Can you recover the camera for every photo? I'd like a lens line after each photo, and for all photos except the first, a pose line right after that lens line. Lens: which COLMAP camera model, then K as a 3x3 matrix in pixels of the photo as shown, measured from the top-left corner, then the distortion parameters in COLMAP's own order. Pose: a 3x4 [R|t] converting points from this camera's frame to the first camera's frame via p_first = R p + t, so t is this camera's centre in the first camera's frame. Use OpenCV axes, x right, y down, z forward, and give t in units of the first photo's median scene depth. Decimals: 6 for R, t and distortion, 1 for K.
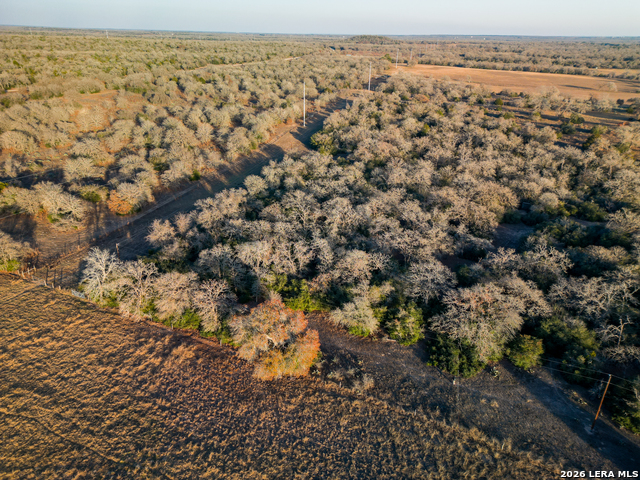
lens RADIAL K [[443.1, 0, 318.3], [0, 443.1, 235.2], [0, 0, 1]] dist [0.066894, -0.064905]
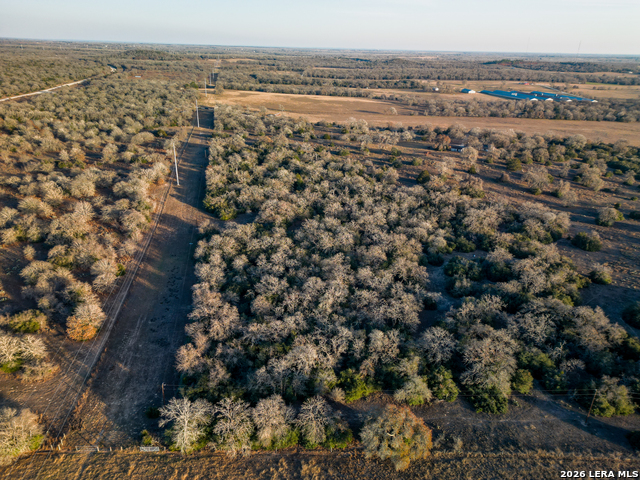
lens RADIAL K [[443.1, 0, 318.9], [0, 443.1, 238.3], [0, 0, 1]] dist [0.066894, -0.064905]
pose [[0.895461, -0.170799, 0.411068, -0.405015], [0.176641, 0.983981, 0.024054, -0.217757], [-0.408592, 0.051072, 0.911287, -0.062499]]
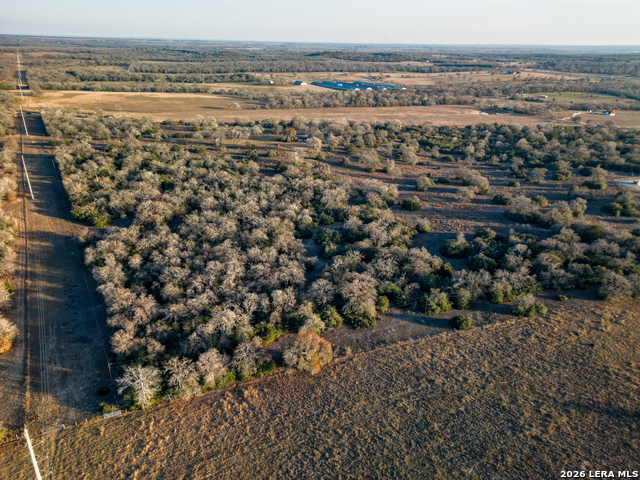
lens RADIAL K [[443.1, 0, 319.8], [0, 443.1, 240.7], [0, 0, 1]] dist [0.066894, -0.064905]
pose [[0.685111, -0.300907, 0.663384, -0.619897], [0.297371, 0.946885, 0.122391, -0.218884], [-0.664977, 0.113419, 0.738202, -0.223567]]
